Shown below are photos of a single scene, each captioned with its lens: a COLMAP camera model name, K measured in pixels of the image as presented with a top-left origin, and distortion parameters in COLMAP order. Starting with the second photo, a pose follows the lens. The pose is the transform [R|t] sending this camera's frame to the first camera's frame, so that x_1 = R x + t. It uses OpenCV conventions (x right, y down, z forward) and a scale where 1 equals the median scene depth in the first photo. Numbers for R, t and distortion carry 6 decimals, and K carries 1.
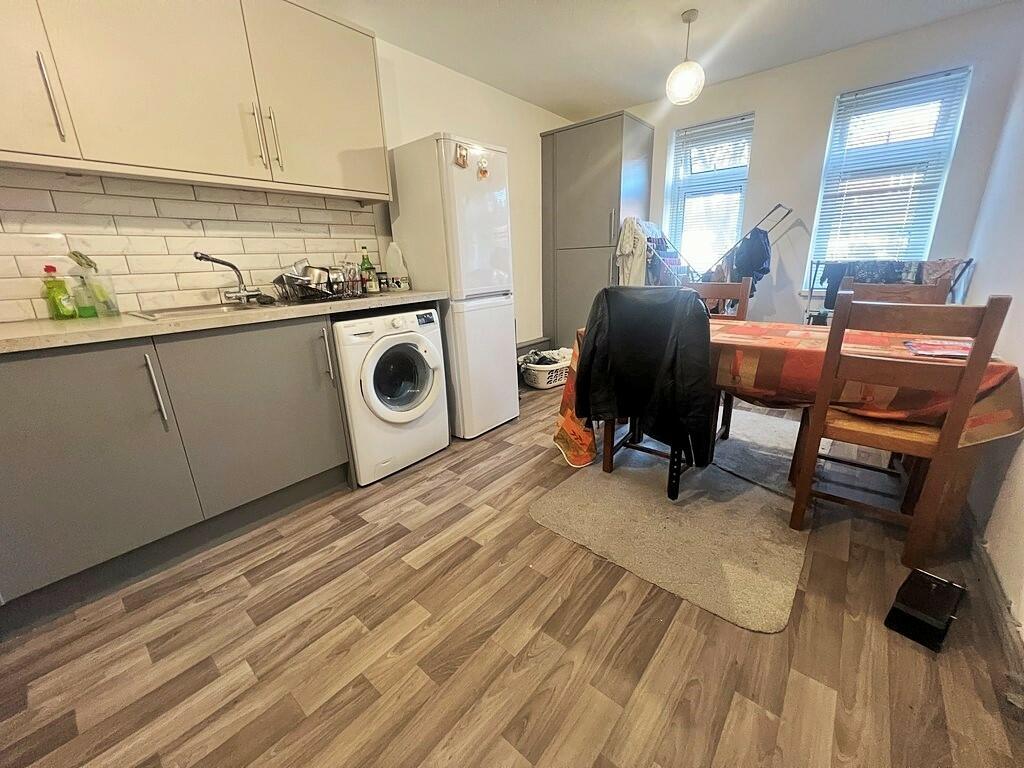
lens RADIAL K [[409.6, 0, 512.0], [0, 409.6, 384.0], [0, 0, 1]] dist [0.000997, -0.000087]
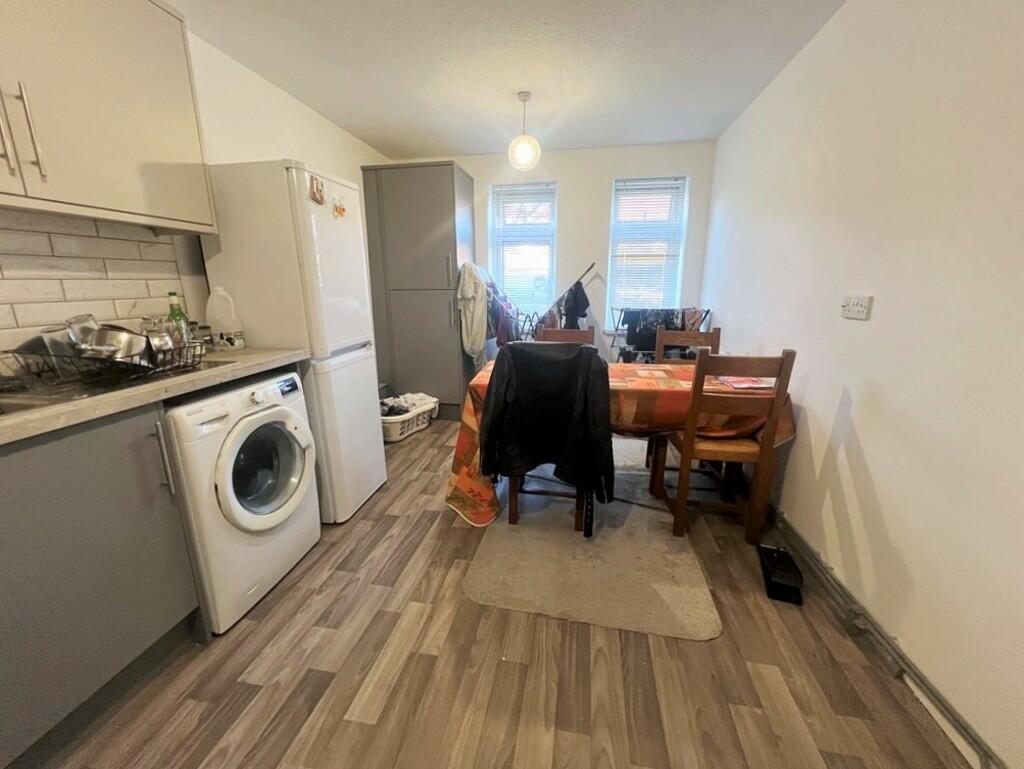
lens RADIAL K [[417.3, 0, 512.0], [0, 417.3, 384.5], [0, 0, 1]] dist [-0.000293, 0.000048]
pose [[0.865429, -0.088259, 0.493196, -0.243419], [0.119619, 0.992294, -0.032324, -0.088697], [-0.486542, 0.086970, 0.869317, 0.099657]]
